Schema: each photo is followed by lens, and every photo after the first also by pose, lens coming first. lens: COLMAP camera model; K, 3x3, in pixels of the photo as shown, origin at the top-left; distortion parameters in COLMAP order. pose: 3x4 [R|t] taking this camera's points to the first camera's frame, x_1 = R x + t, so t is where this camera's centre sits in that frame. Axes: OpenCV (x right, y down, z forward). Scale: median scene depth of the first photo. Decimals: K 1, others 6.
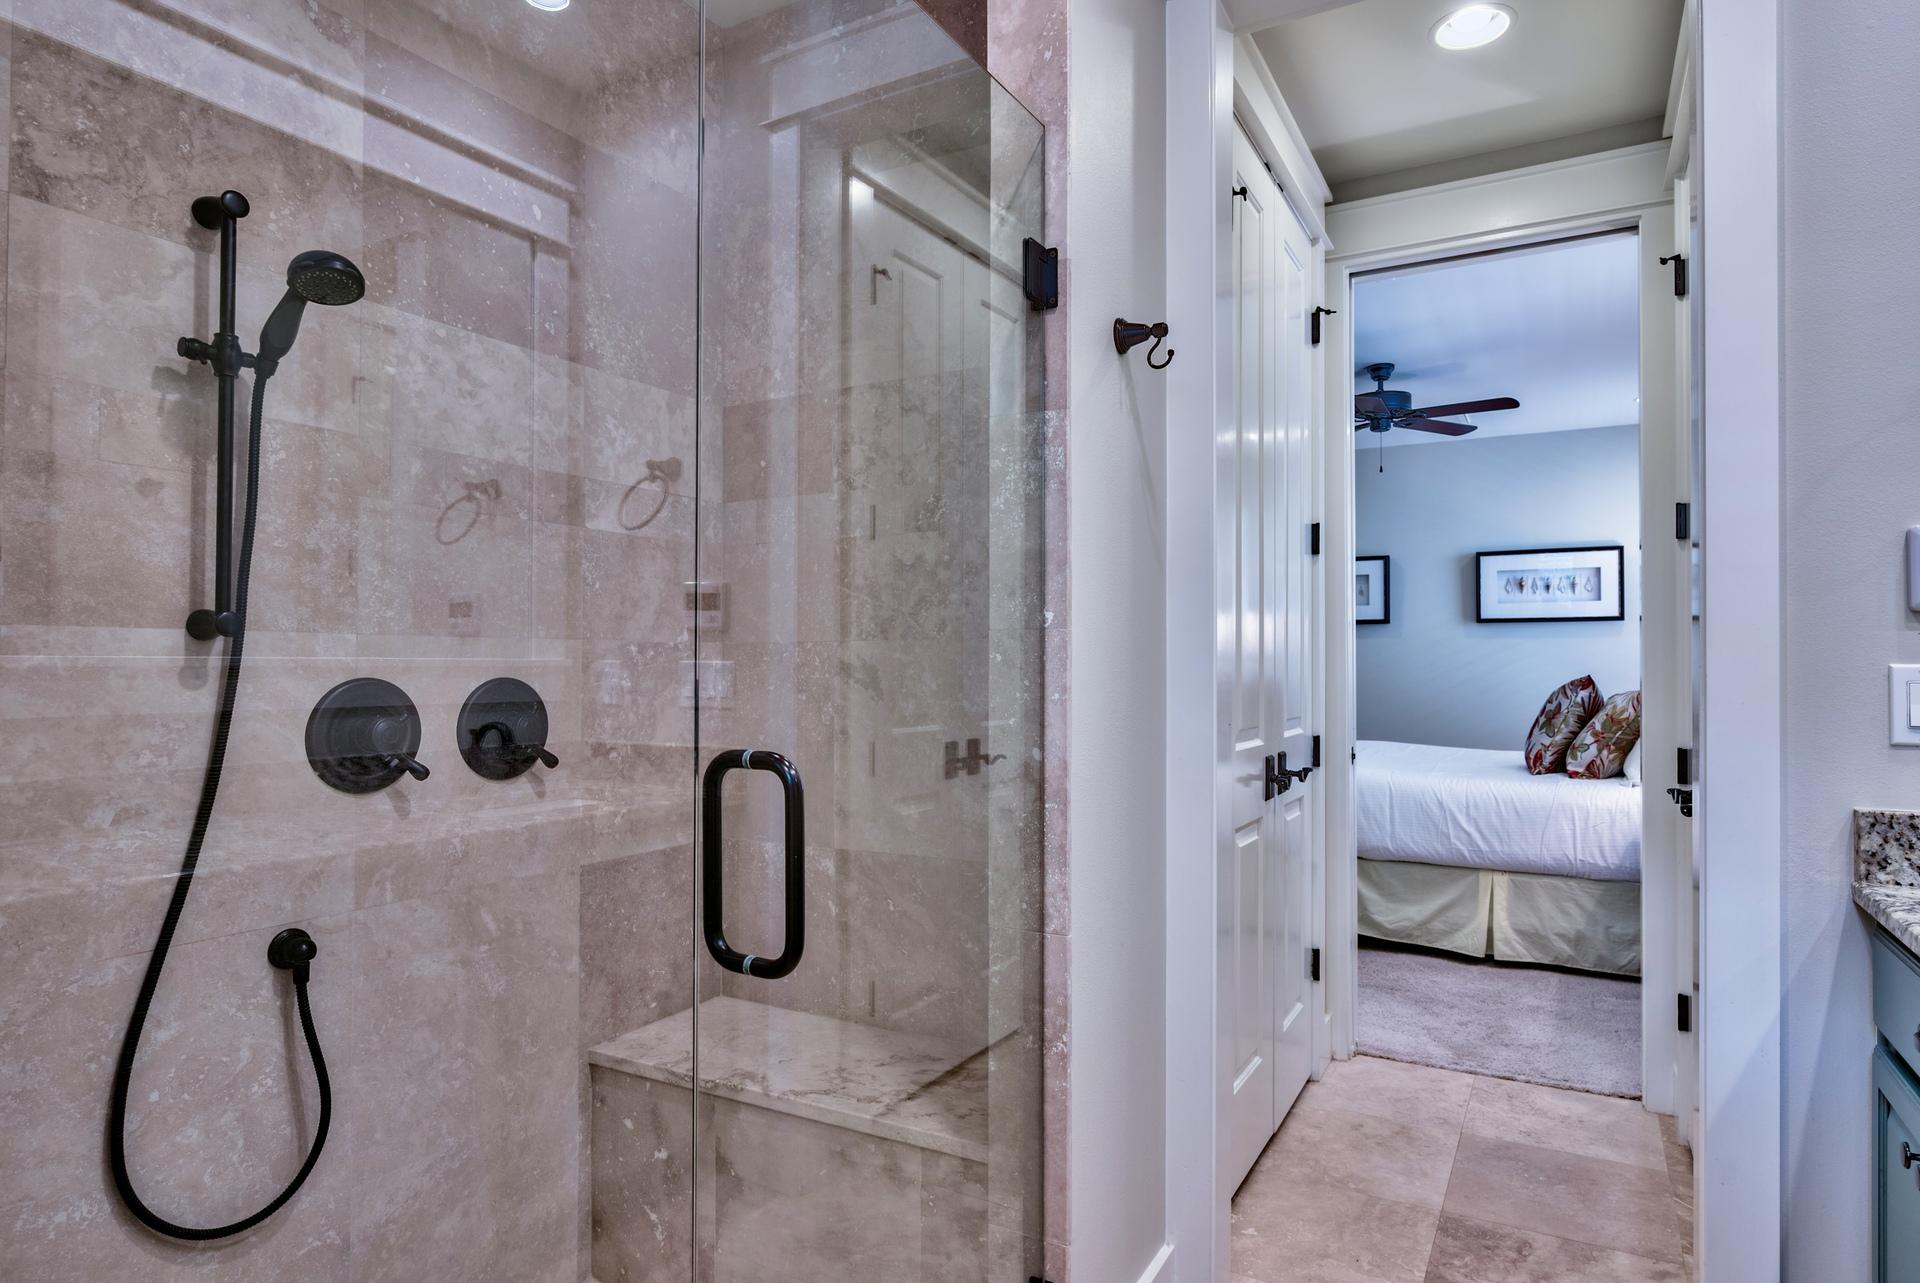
lens RADIAL K [[1088.5, 0, 960.0], [0, 1088.5, 641.5], [0, 0, 1]] dist [0.000003, -0.000354]
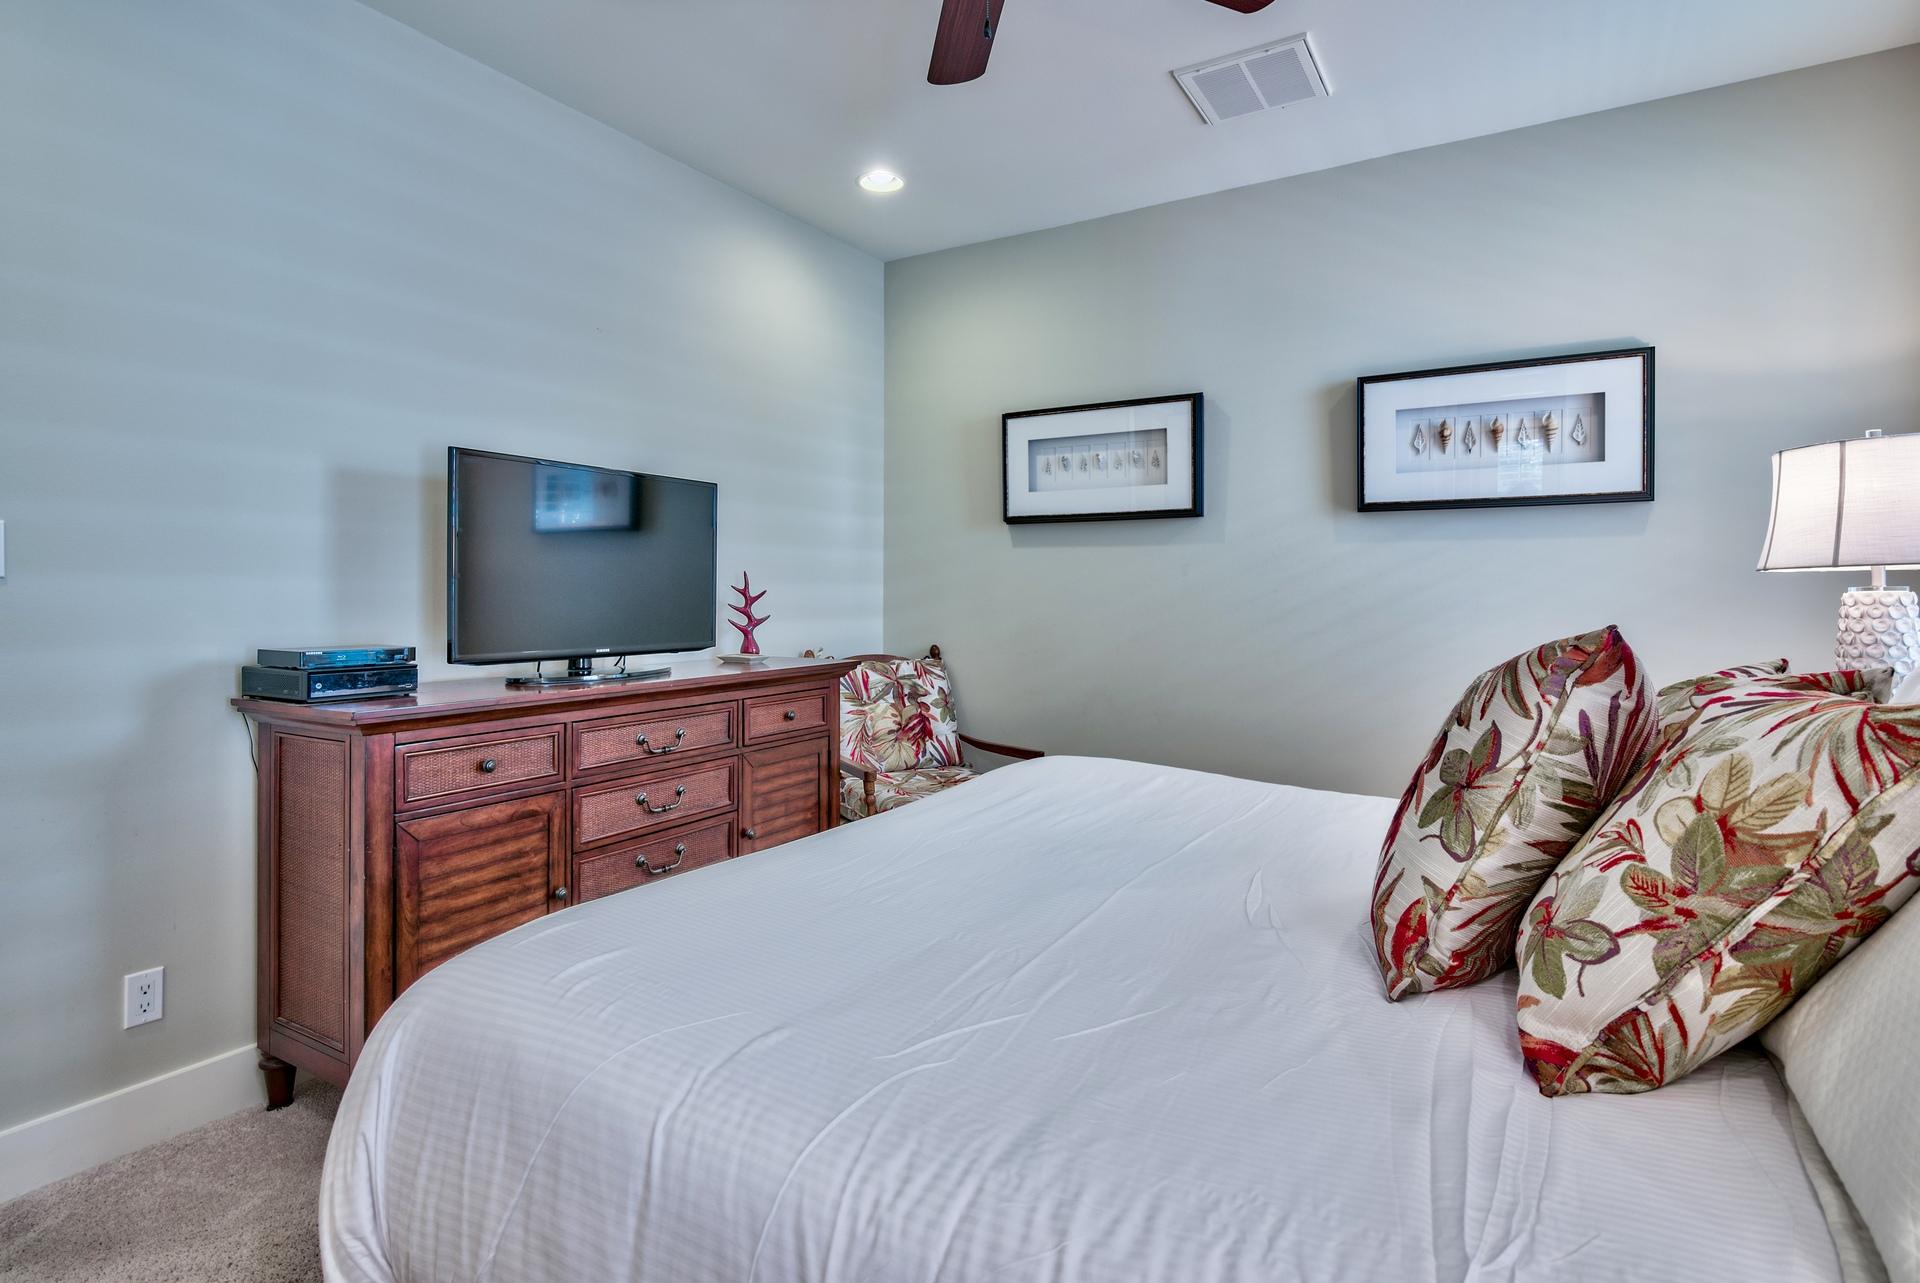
lens RADIAL K [[962.8, 0, 956.2], [0, 962.8, 583.4], [0, 0, 1]] dist [-0.000358, -0.000063]
pose [[0.999383, 0.002579, -0.035027, 0.424401], [-0.002263, 0.999956, 0.009056, 0.018954], [0.035049, -0.008971, 0.999345, 0.754977]]
